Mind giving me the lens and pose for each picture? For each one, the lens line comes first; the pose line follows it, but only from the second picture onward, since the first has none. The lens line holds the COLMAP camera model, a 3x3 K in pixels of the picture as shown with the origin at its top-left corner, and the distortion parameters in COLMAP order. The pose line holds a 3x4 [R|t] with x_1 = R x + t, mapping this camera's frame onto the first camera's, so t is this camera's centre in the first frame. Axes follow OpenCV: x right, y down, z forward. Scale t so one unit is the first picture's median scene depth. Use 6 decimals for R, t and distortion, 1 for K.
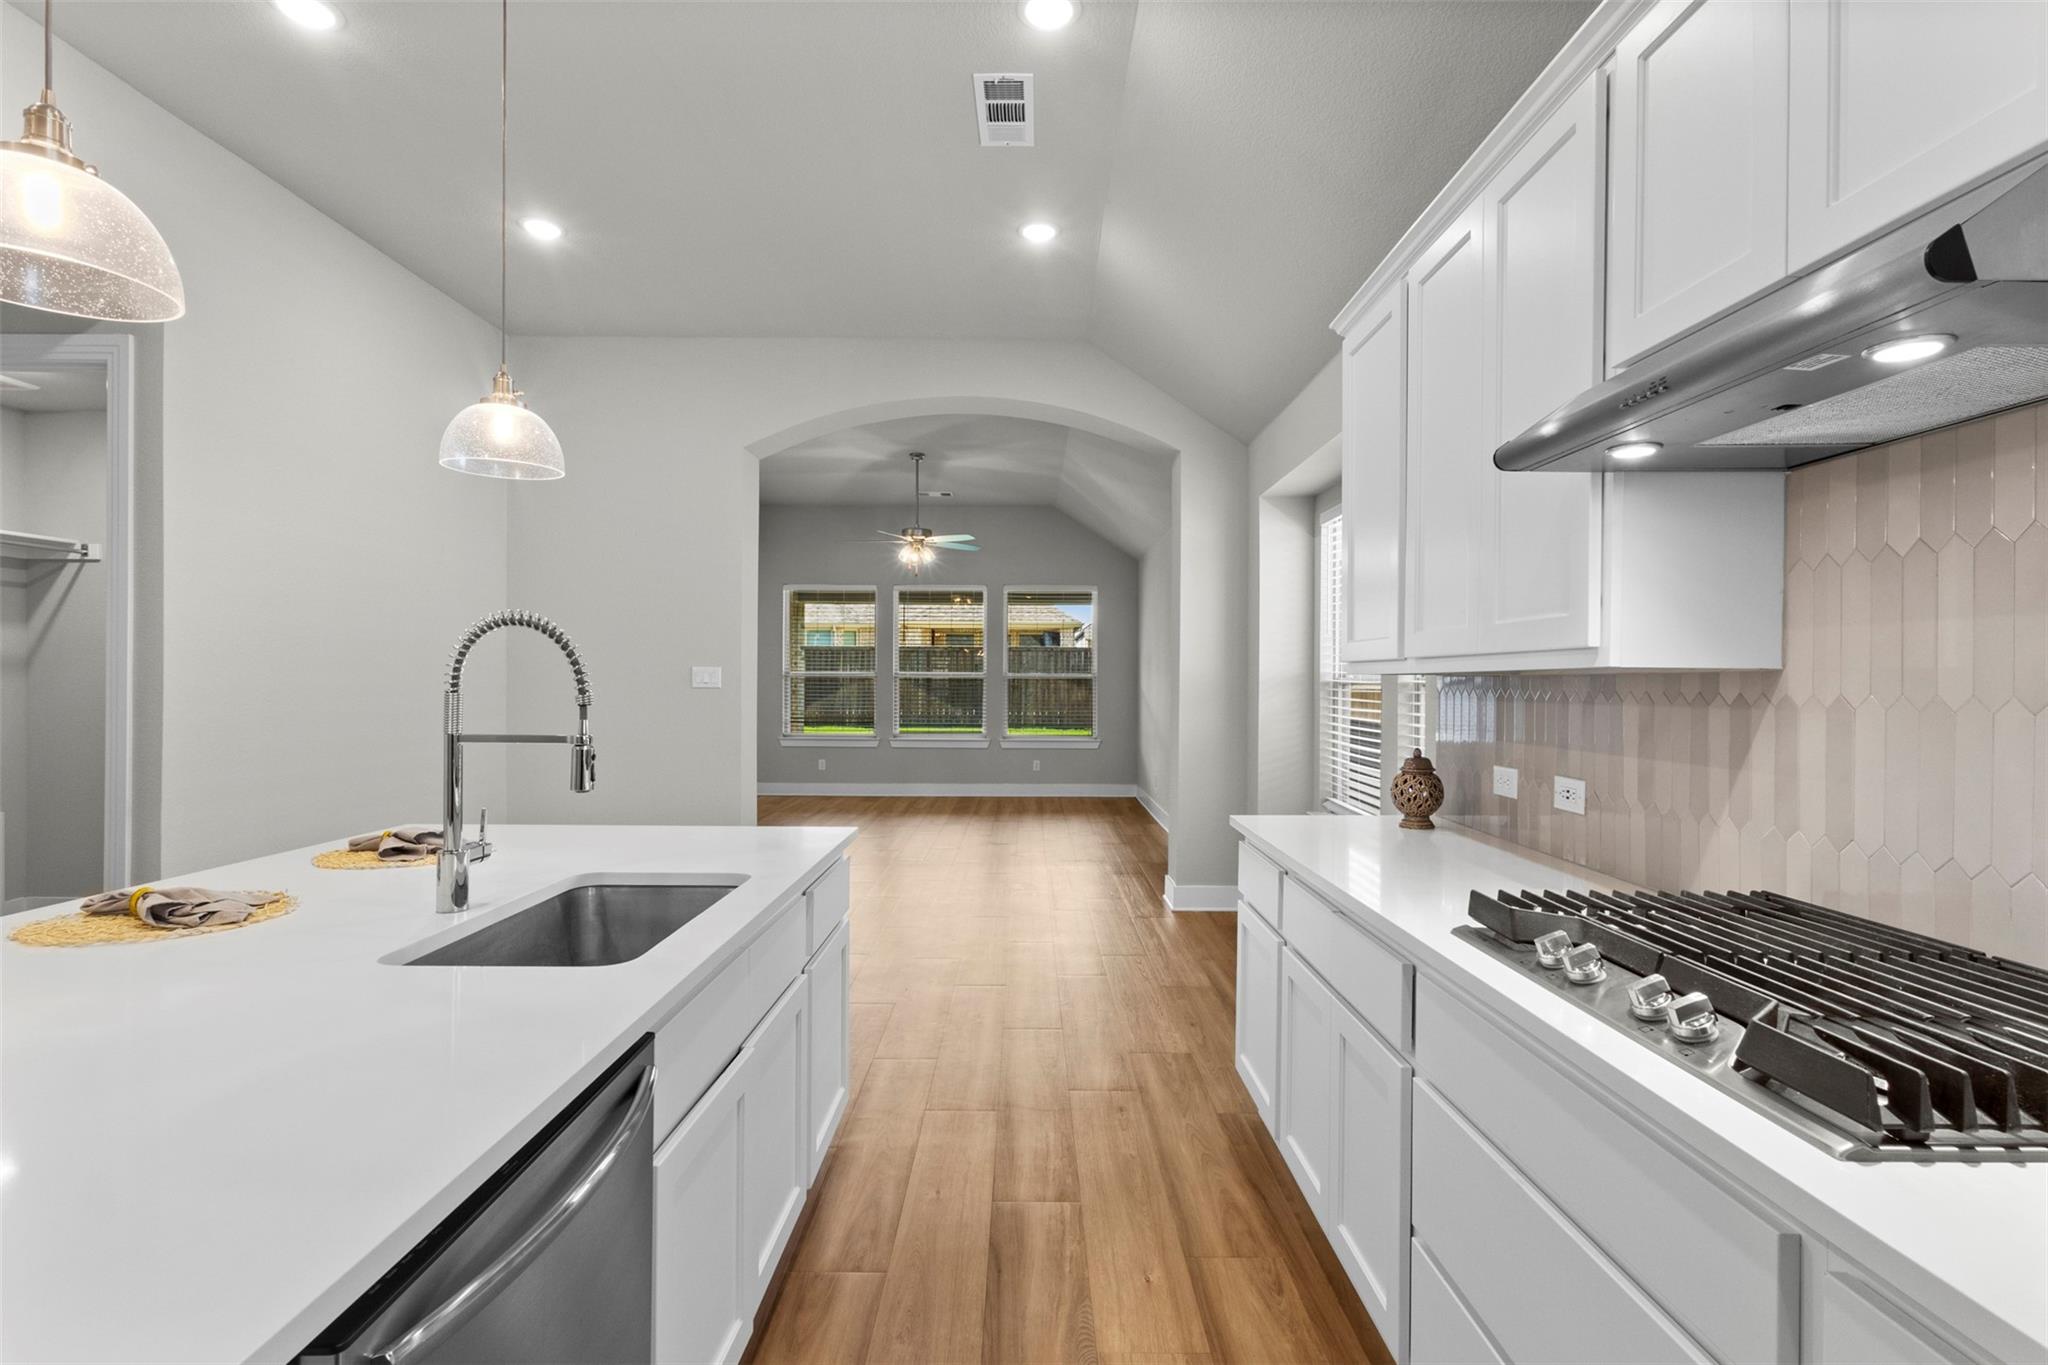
lens RADIAL K [[952.9, 0, 1047.5], [0, 952.9, 685.5], [0, 0, 1]] dist [-0.004515, 0.000863]
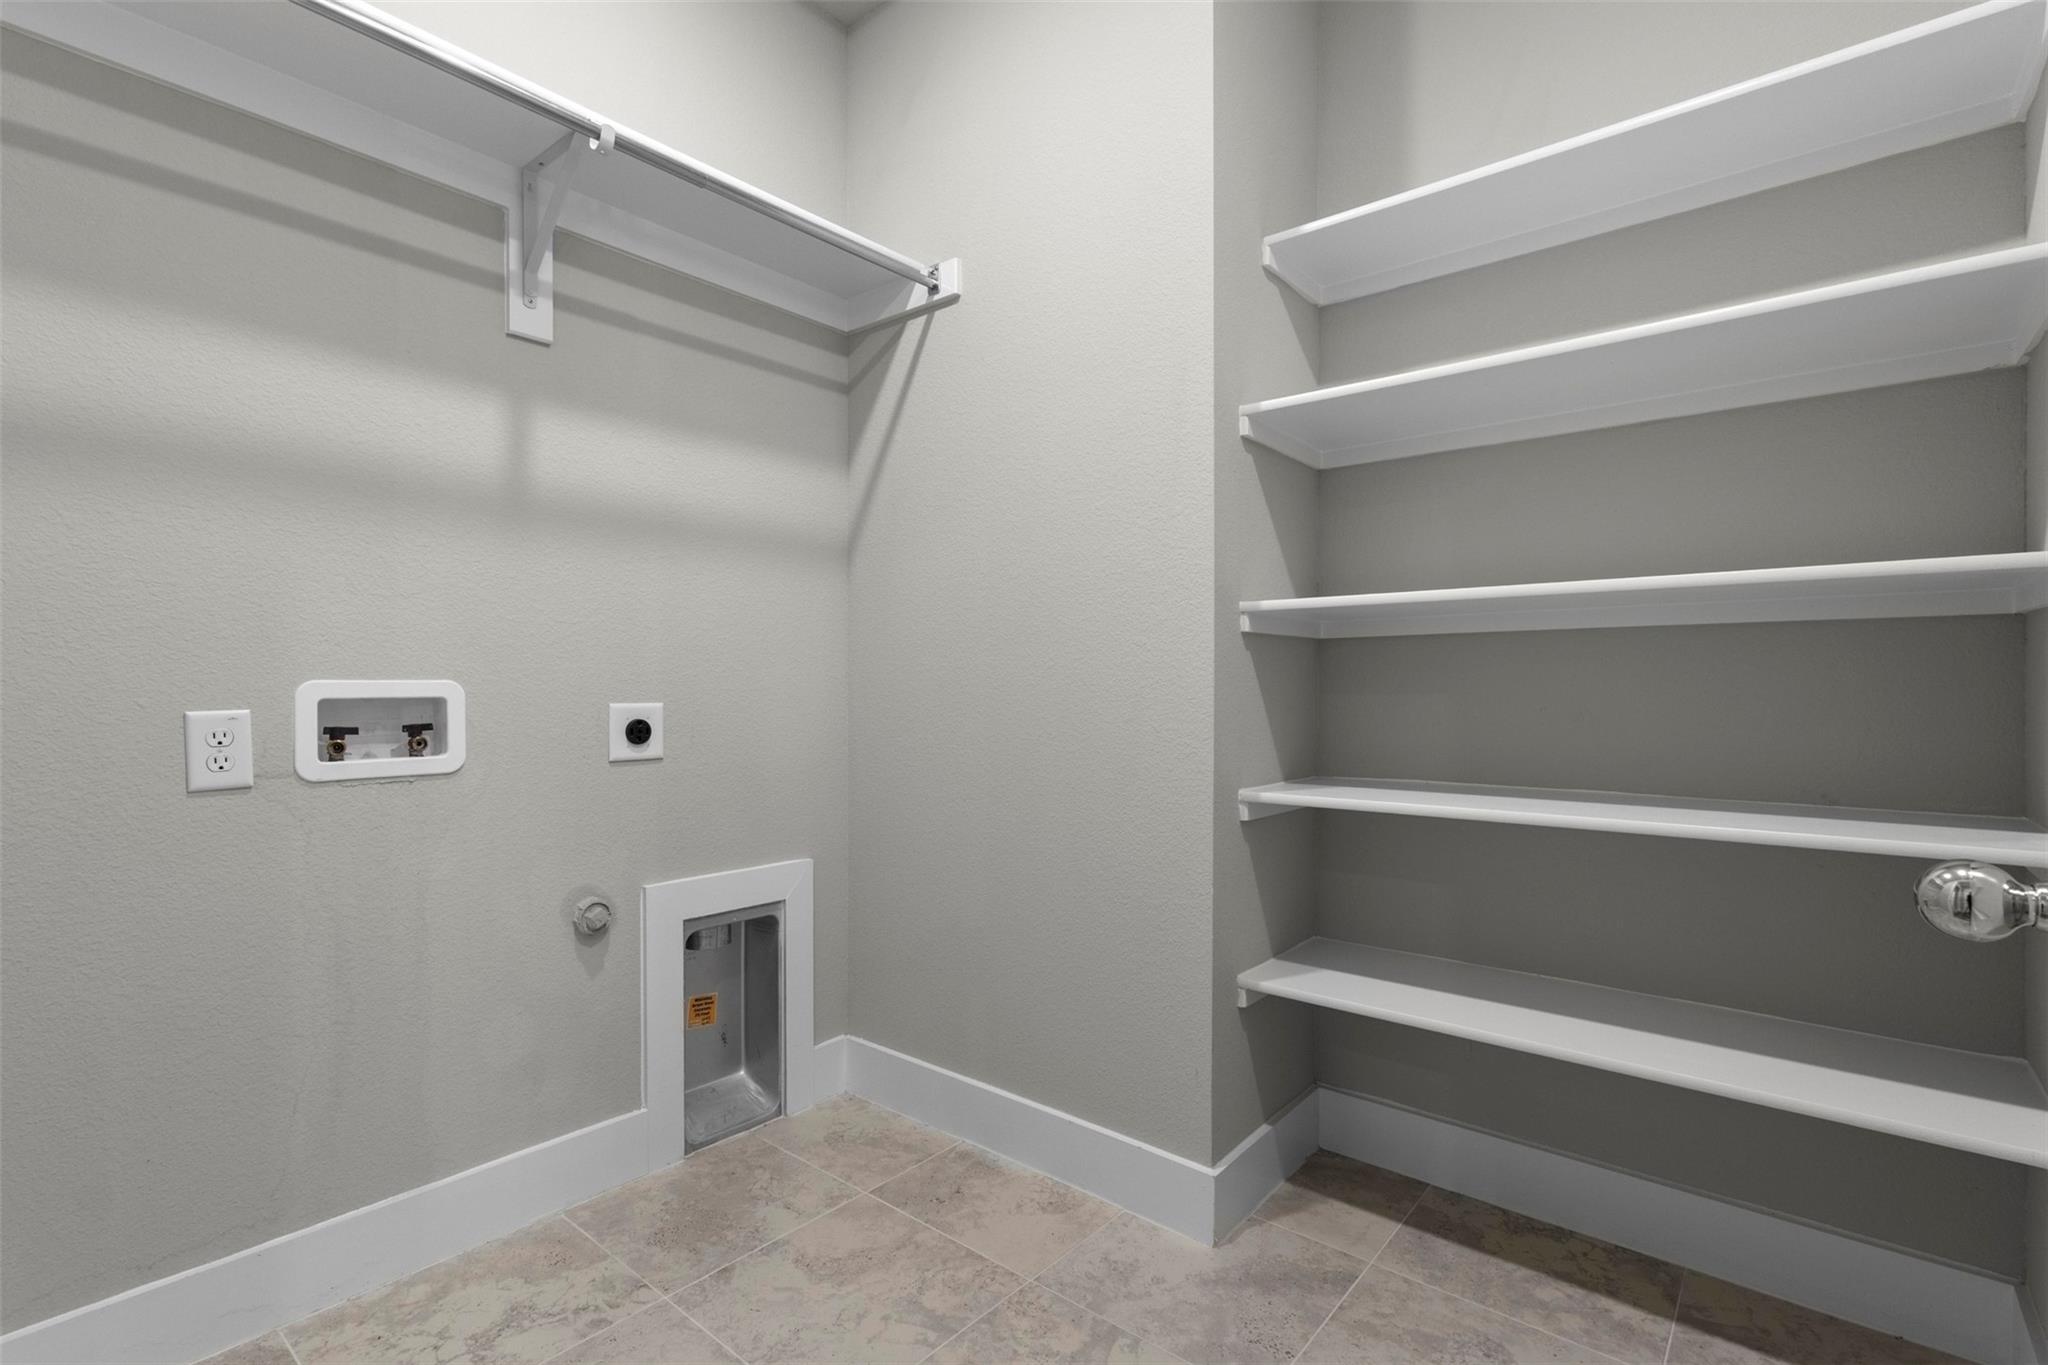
lens RADIAL K [[952.9, 0, 1019.5], [0, 952.9, 683.3], [0, 0, 1]] dist [-0.004515, 0.000863]
pose [[0.763853, -0.004283, -0.645376, -0.704639], [0.004222, 0.999990, -0.001640, 0.042485], [0.645376, -0.001472, 0.763864, 0.693011]]
